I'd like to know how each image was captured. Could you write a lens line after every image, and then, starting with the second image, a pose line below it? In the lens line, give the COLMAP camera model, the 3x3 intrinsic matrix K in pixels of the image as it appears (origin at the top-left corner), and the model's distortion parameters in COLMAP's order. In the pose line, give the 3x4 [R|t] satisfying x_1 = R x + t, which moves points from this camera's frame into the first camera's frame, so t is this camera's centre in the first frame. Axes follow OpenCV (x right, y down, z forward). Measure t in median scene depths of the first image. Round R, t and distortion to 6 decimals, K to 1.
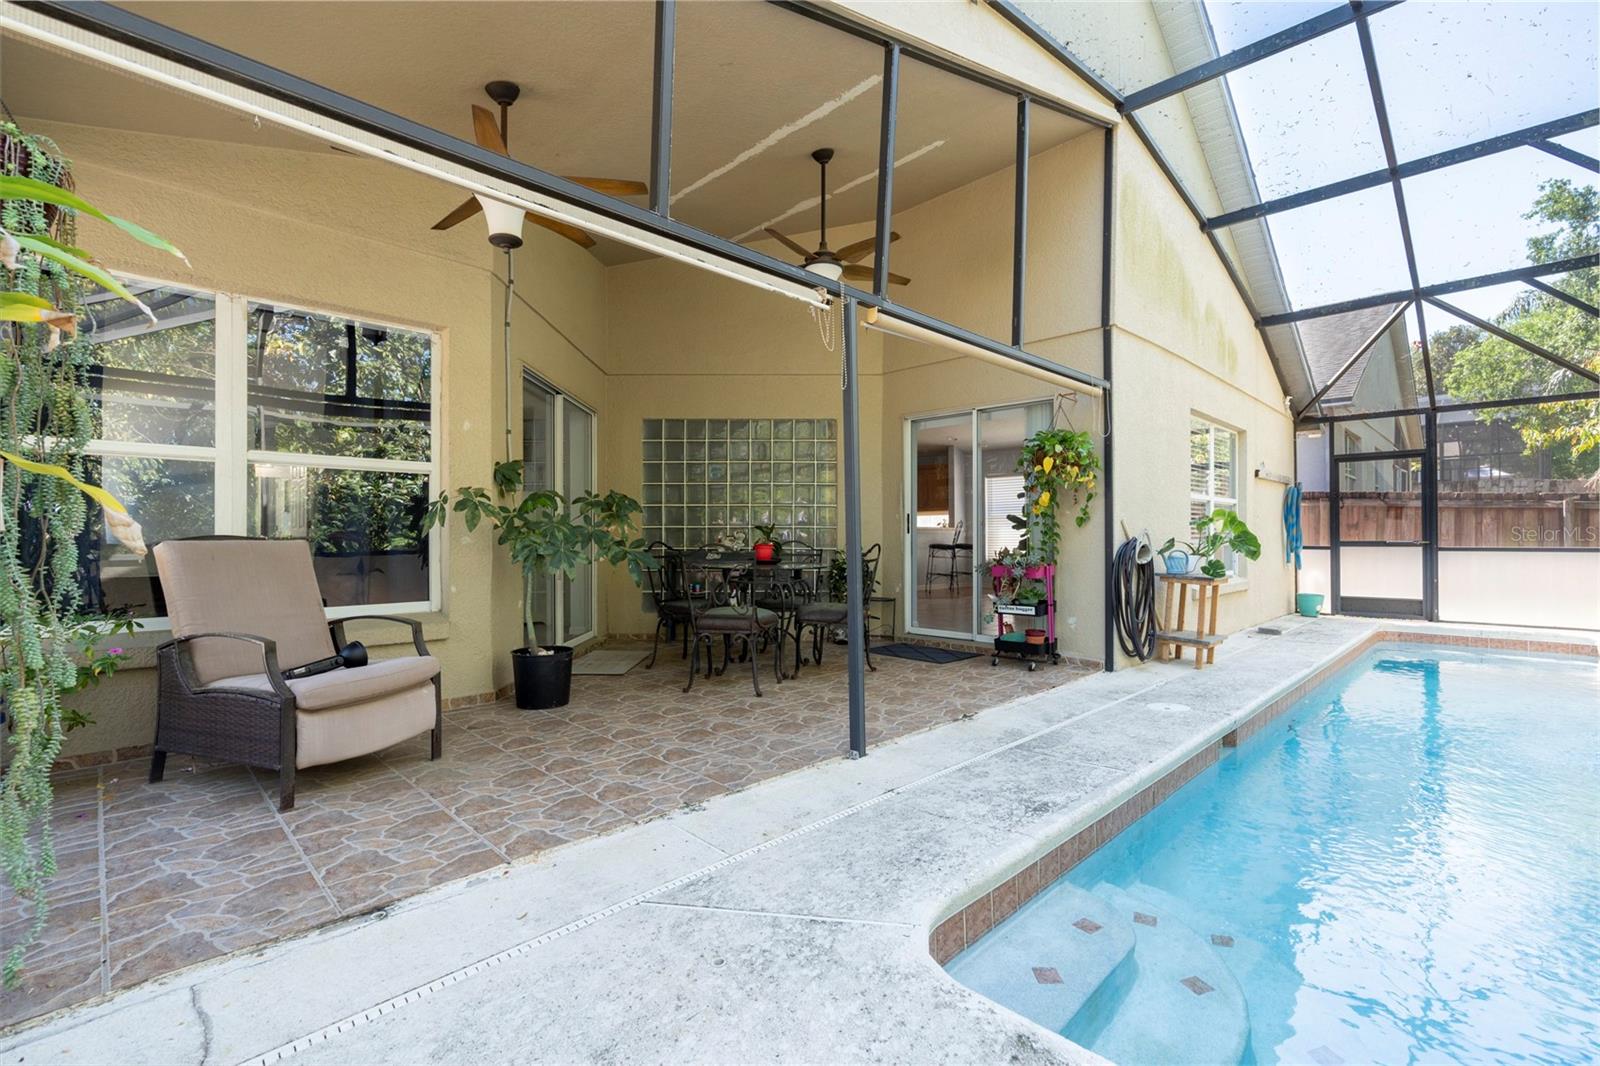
lens RADIAL K [[715.4, 0, 809.7], [0, 715.4, 537.7], [0, 0, 1]] dist [-0.005818, 0.003428]
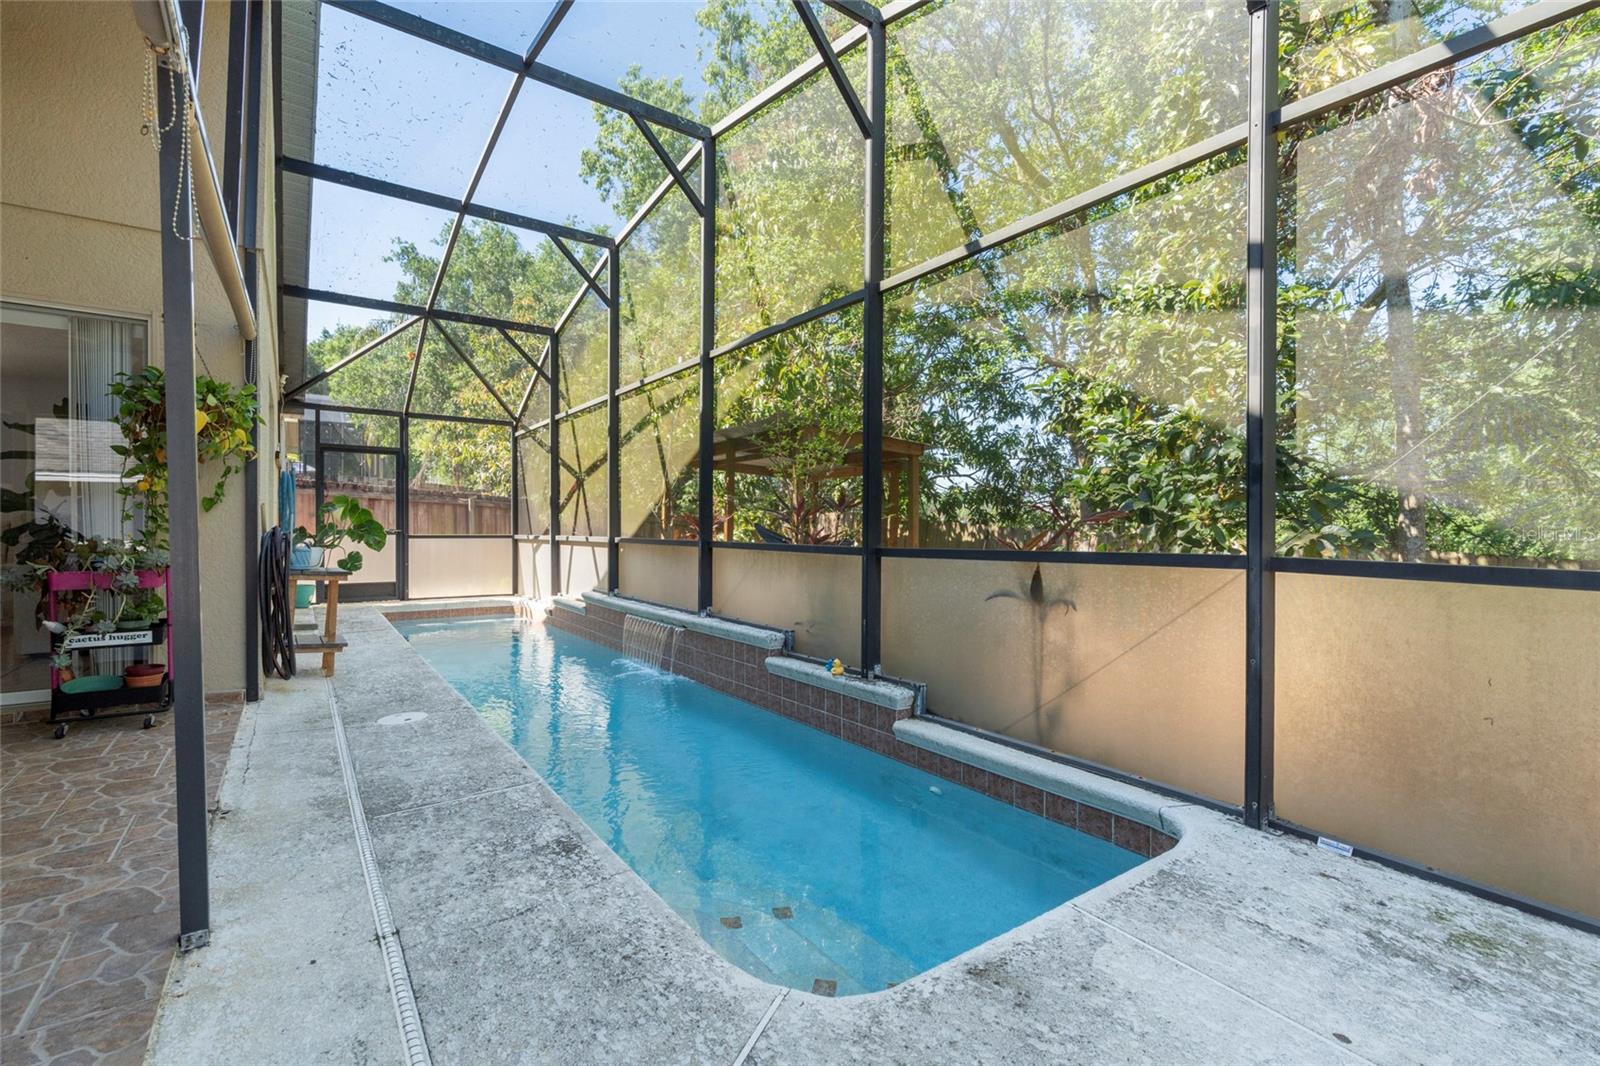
lens RADIAL K [[715.4, 0, 808.7], [0, 715.4, 533.4], [0, 0, 1]] dist [-0.005818, 0.003428]
pose [[0.169567, -0.005345, 0.985504, -0.339987], [-0.005954, 0.999961, 0.006448, -0.001801], [-0.985501, -0.006961, 0.169529, 0.419791]]
